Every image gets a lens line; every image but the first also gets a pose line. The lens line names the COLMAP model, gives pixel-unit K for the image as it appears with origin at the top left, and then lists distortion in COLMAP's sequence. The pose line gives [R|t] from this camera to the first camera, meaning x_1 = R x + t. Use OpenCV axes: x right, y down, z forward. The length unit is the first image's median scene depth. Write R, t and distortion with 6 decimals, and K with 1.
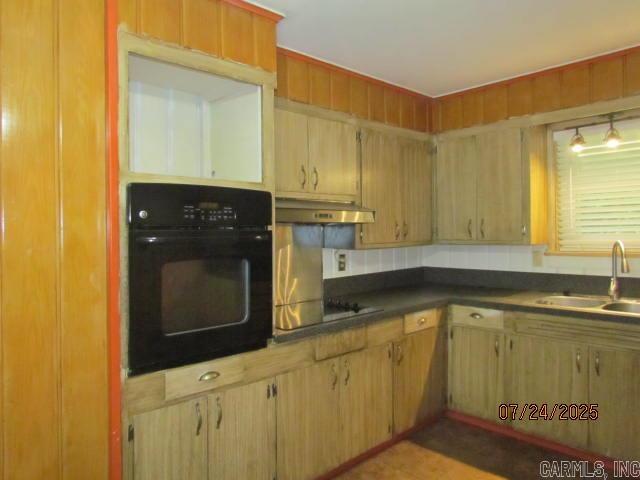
lens RADIAL K [[451.9, 0, 318.8], [0, 451.9, 236.8], [0, 0, 1]] dist [-0.024545, 0.003440]
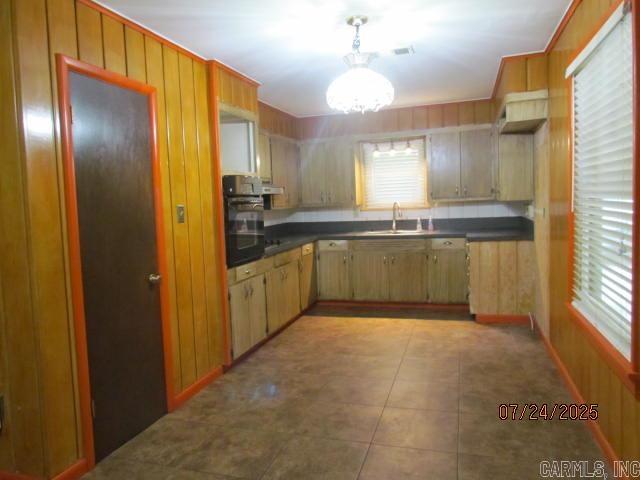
lens RADIAL K [[451.9, 0, 318.8], [0, 451.9, 236.8], [0, 0, 1]] dist [-0.024545, 0.003440]
pose [[0.872522, -0.057426, 0.485188, -0.613838], [0.029180, 0.997421, 0.065580, 0.022242], [-0.487703, -0.043062, 0.871947, -0.594779]]
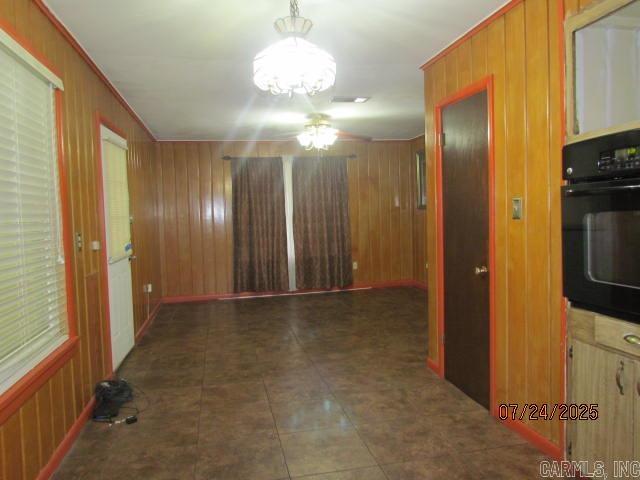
lens RADIAL K [[452.5, 0, 315.7], [0, 452.5, 233.8], [0, 0, 1]] dist [-0.027381, -0.001738]
pose [[-0.517118, 0.067169, -0.853274, 0.555590], [0.032997, 0.997739, 0.058543, 0.013624], [0.855278, 0.002118, -0.518166, 0.601140]]
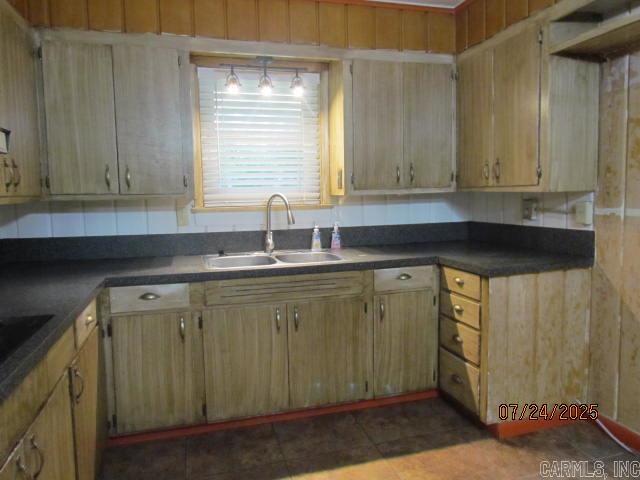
lens RADIAL K [[455.5, 0, 319.5], [0, 455.5, 238.4], [0, 0, 1]] dist [-0.020748, -0.000538]
pose [[0.453585, -0.076834, 0.887895, -0.179552], [0.016301, 0.996825, 0.077932, 0.030570], [-0.891064, -0.020875, 0.453397, 0.443179]]
